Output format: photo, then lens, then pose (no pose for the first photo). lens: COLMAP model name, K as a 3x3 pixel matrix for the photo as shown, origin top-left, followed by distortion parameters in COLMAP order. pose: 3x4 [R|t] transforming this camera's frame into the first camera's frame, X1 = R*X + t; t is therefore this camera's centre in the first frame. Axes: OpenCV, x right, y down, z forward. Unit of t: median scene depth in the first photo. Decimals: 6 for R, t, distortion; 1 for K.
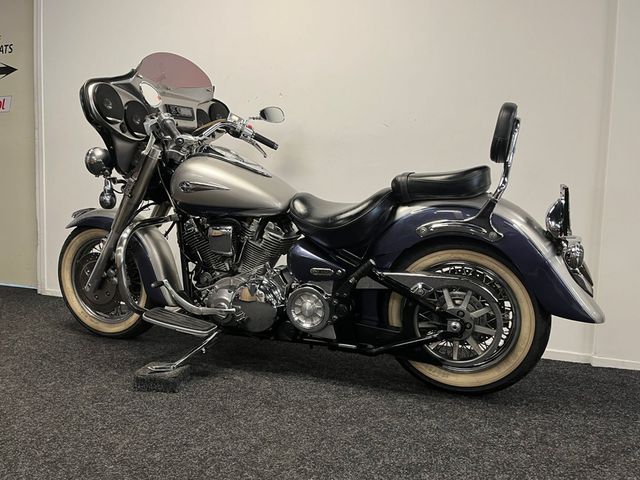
lens RADIAL K [[520.6, 0, 319.9], [0, 520.6, 238.9], [0, 0, 1]] dist [-0.013880, -0.005298]
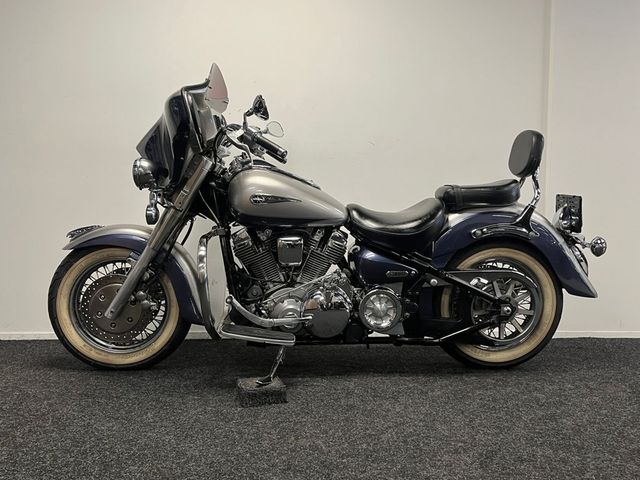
lens RADIAL K [[542.6, 0, 320.1], [0, 542.6, 241.0], [0, 0, 1]] dist [-0.004164, 0.001255]
pose [[0.921084, -0.039395, 0.387365, -0.572327], [0.053950, 0.998185, -0.026767, 0.015163], [-0.385607, 0.045553, 0.921538, -0.003237]]
